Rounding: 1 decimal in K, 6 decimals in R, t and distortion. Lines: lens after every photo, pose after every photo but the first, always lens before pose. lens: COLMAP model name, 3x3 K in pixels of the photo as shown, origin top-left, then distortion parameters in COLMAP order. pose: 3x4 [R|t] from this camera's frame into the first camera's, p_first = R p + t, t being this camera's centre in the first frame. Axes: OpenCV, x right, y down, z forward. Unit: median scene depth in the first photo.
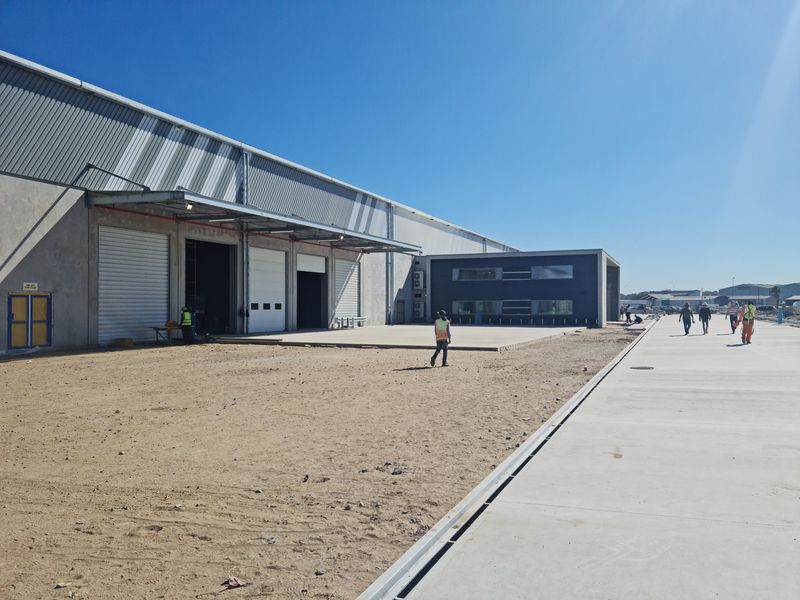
lens RADIAL K [[636.1, 0, 414.3], [0, 636.1, 299.2], [0, 0, 1]] dist [0.095136, -0.091980]
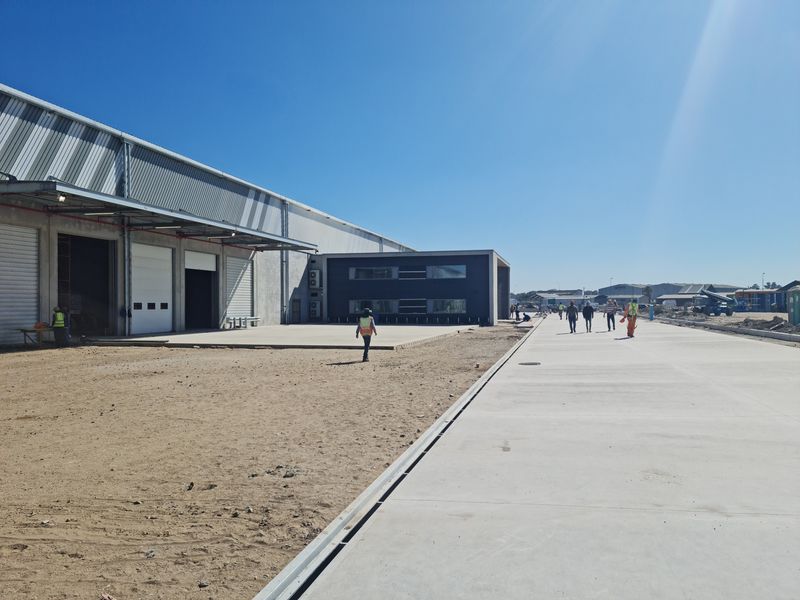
lens RADIAL K [[635.7, 0, 406.5], [0, 635.7, 300.6], [0, 0, 1]] dist [0.105282, -0.119246]
pose [[0.988958, -0.001526, 0.148187, 0.001855], [0.001025, 0.999993, 0.003459, 0.000269], [-0.148191, -0.003269, 0.988953, 0.002172]]
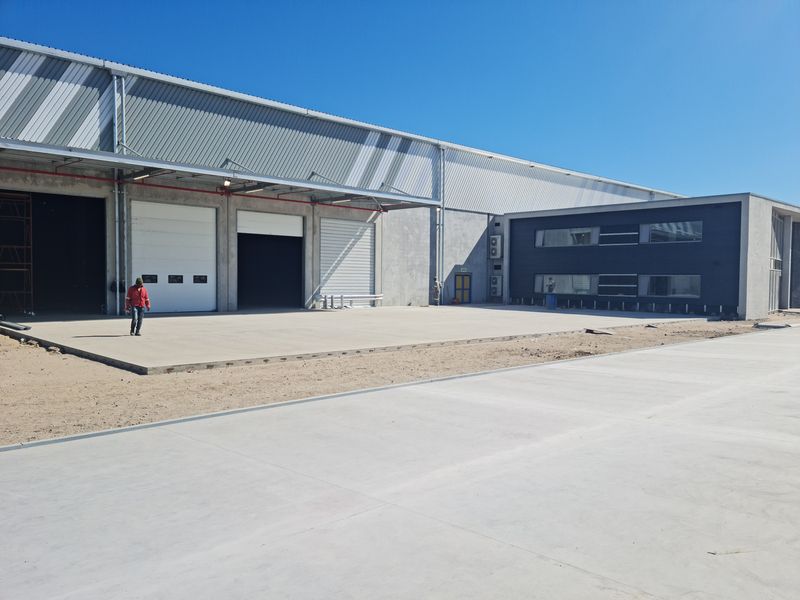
lens RADIAL K [[635.7, 0, 406.5], [0, 635.7, 300.6], [0, 0, 1]] dist [0.105282, -0.119246]
pose [[0.911217, 0.026092, -0.411100, 0.458579], [-0.007890, 0.998914, 0.045911, -0.000911], [0.411851, -0.038591, 0.910433, 0.535522]]
